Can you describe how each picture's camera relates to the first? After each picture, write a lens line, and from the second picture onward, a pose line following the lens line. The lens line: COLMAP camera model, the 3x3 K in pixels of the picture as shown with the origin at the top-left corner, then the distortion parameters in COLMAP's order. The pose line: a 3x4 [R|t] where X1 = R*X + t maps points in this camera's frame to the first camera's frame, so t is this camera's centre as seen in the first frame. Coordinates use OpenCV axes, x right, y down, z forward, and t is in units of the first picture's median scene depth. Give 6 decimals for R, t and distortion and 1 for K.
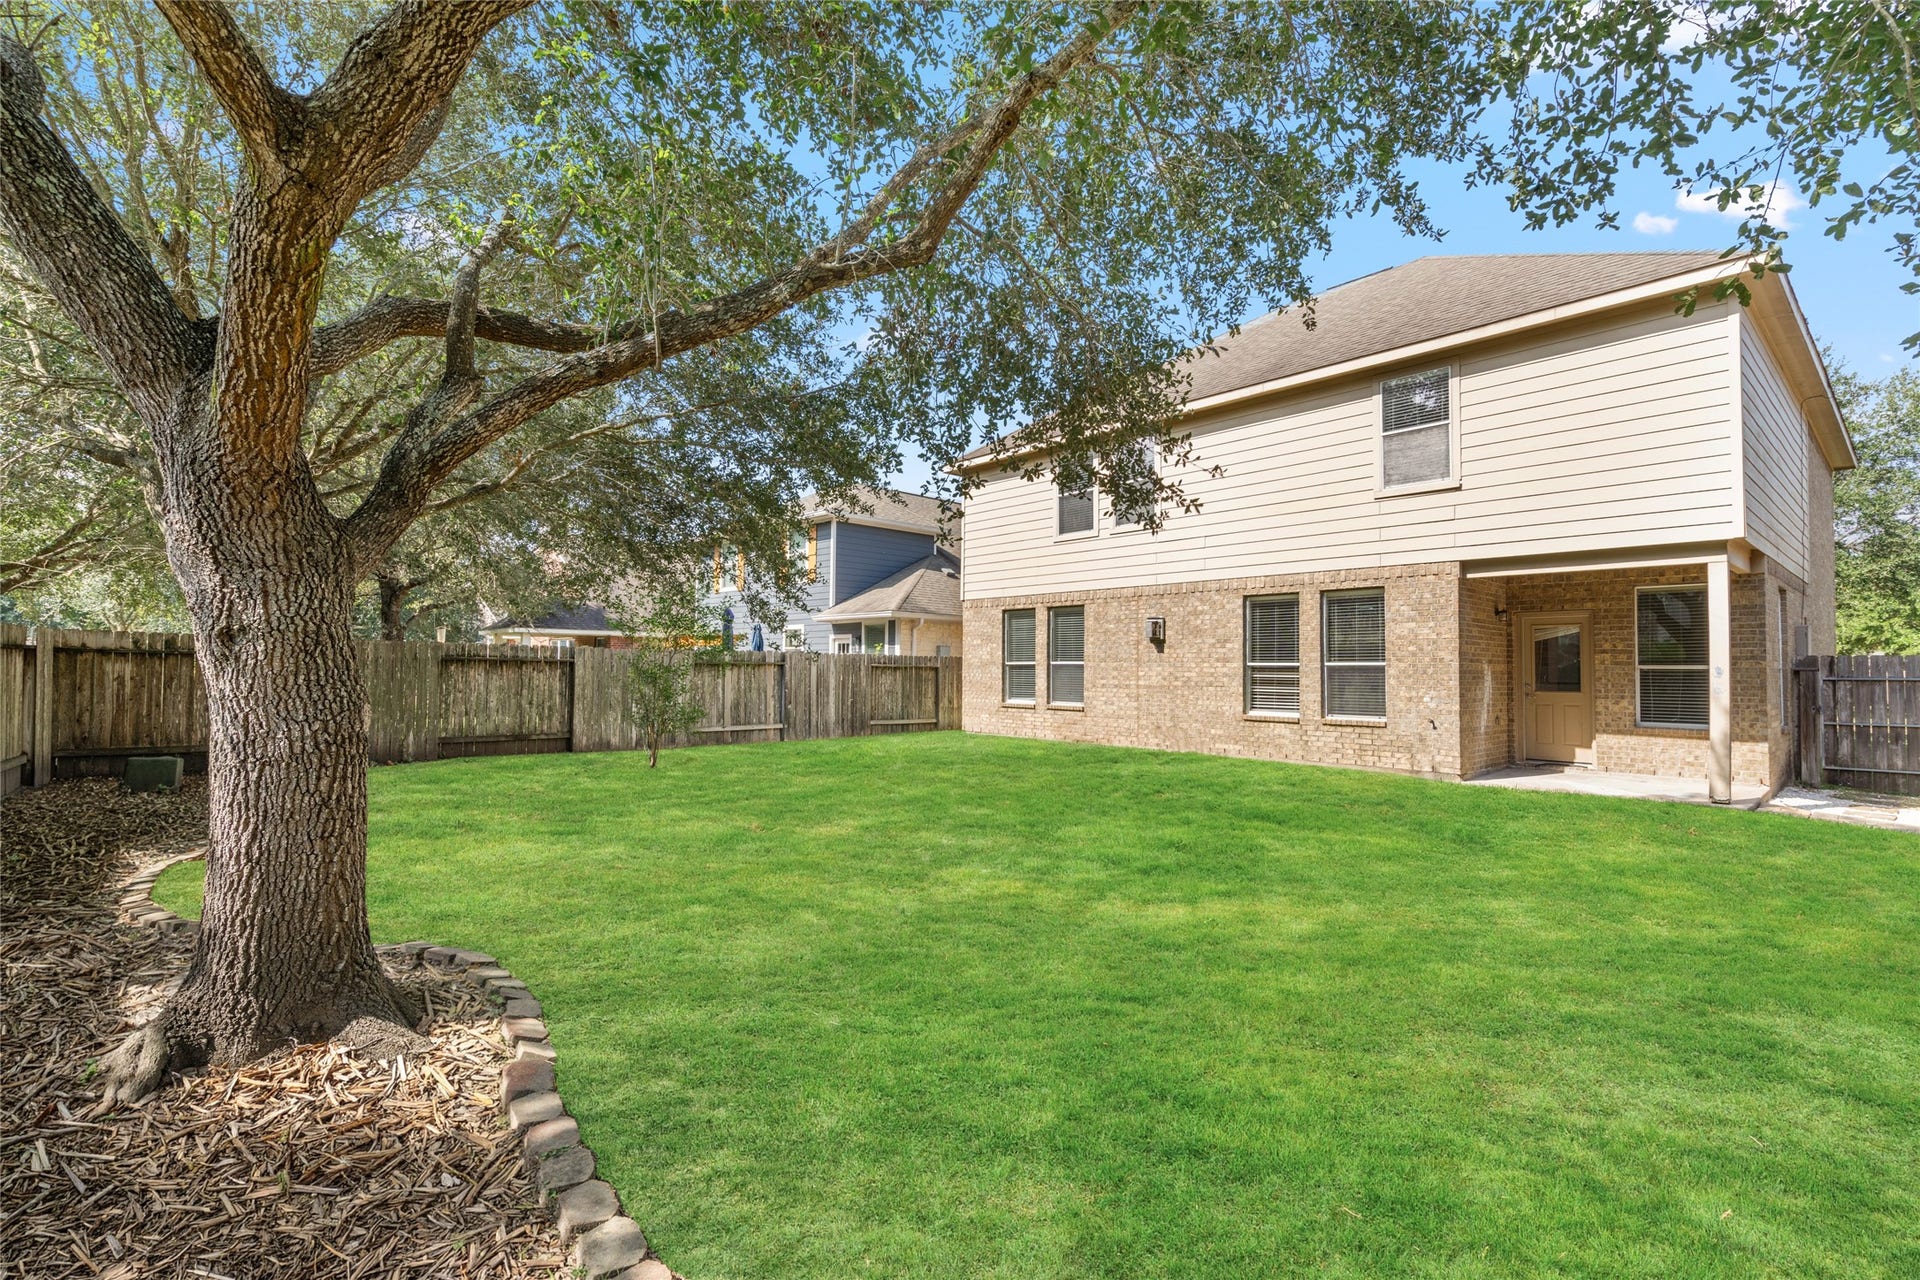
lens RADIAL K [[885.0, 0, 960.8], [0, 885.0, 650.2], [0, 0, 1]] dist [-0.000640, 0.003492]
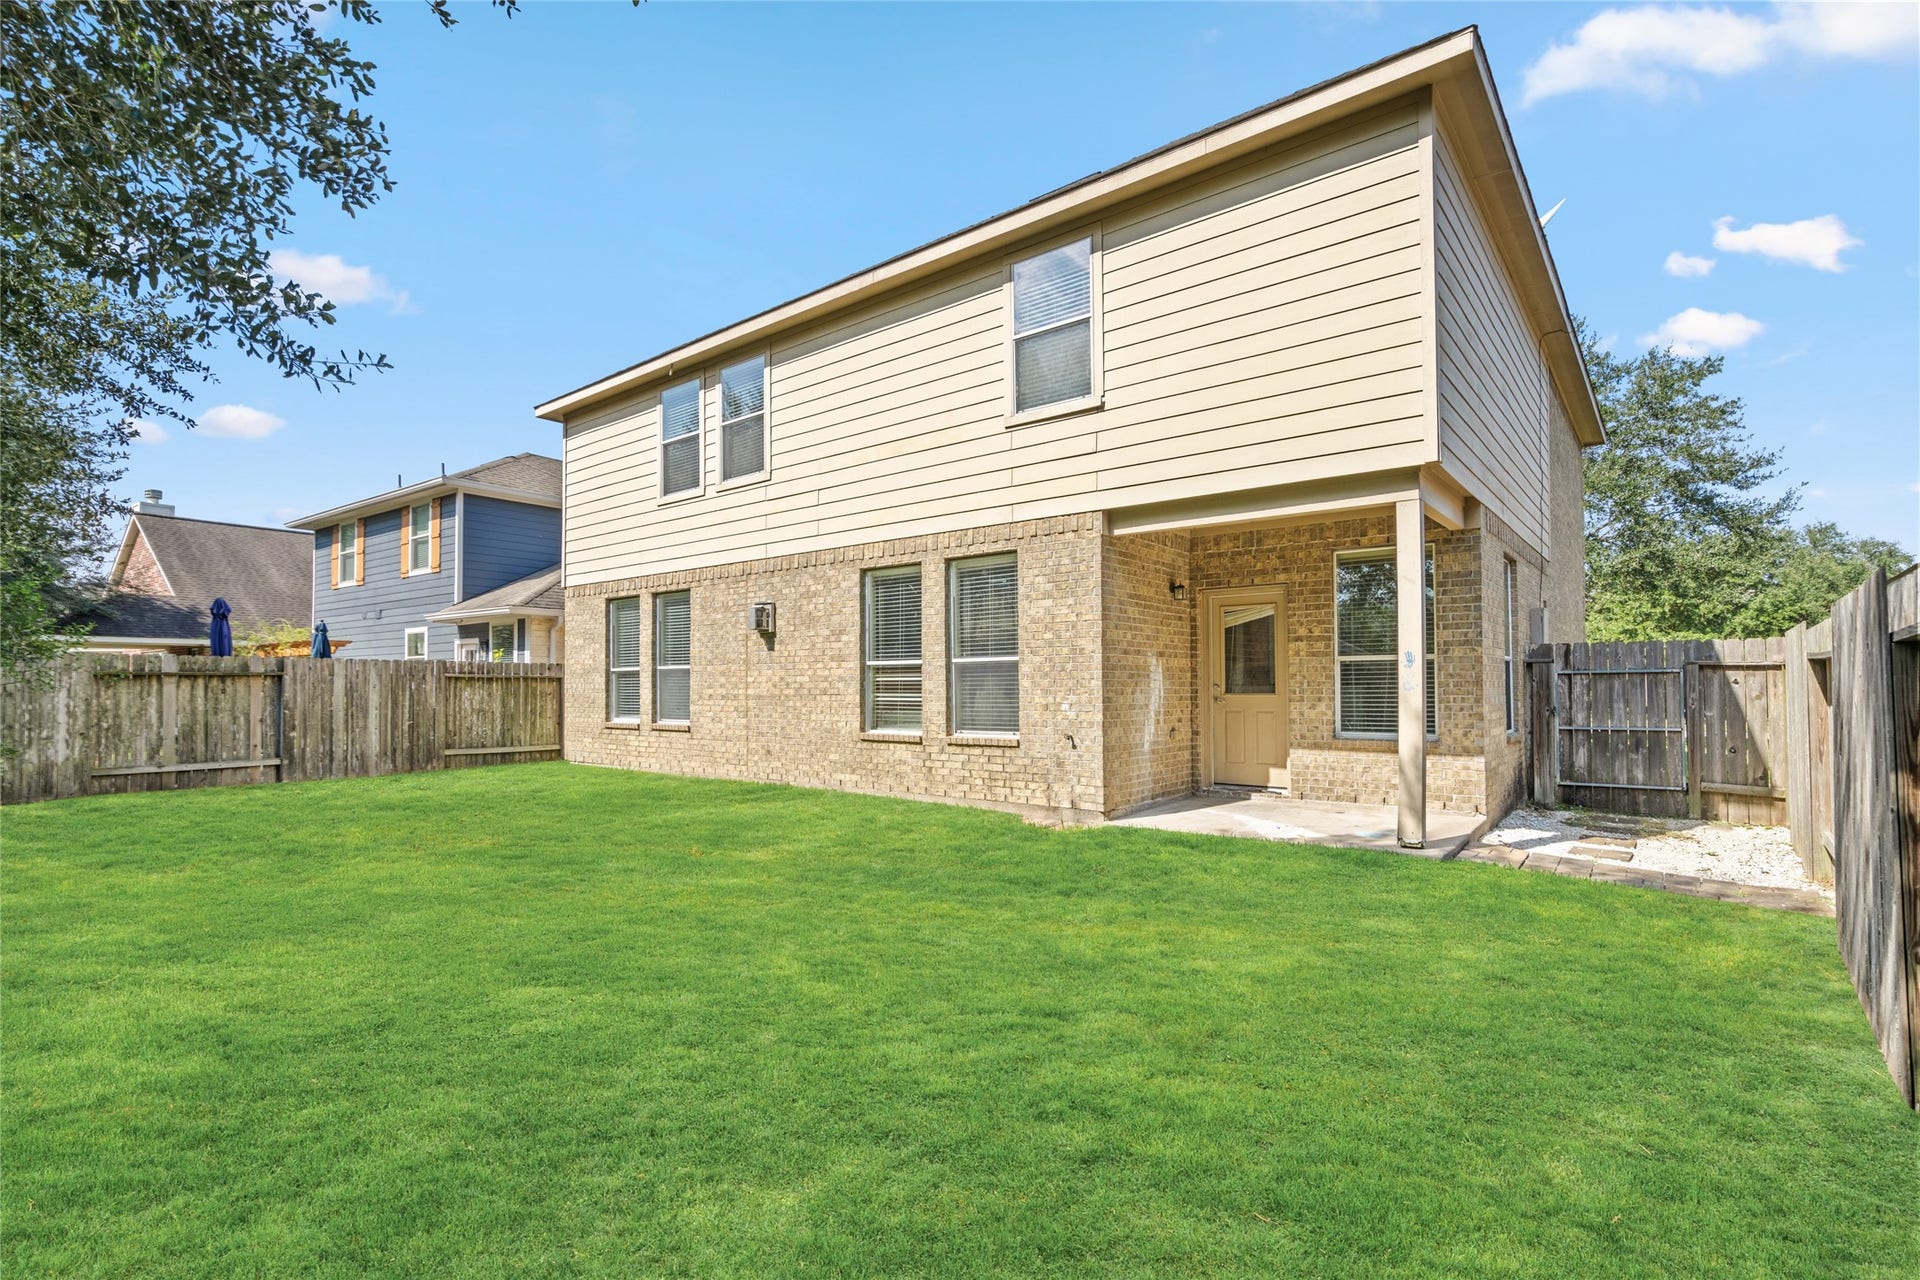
lens RADIAL K [[885.0, 0, 975.3], [0, 885.0, 679.9], [0, 0, 1]] dist [-0.000640, 0.003492]
pose [[0.987539, -0.012629, 0.156869, 0.312753], [0.010574, 0.999847, 0.013931, 0.021189], [-0.157021, -0.012099, 0.987521, 0.281020]]
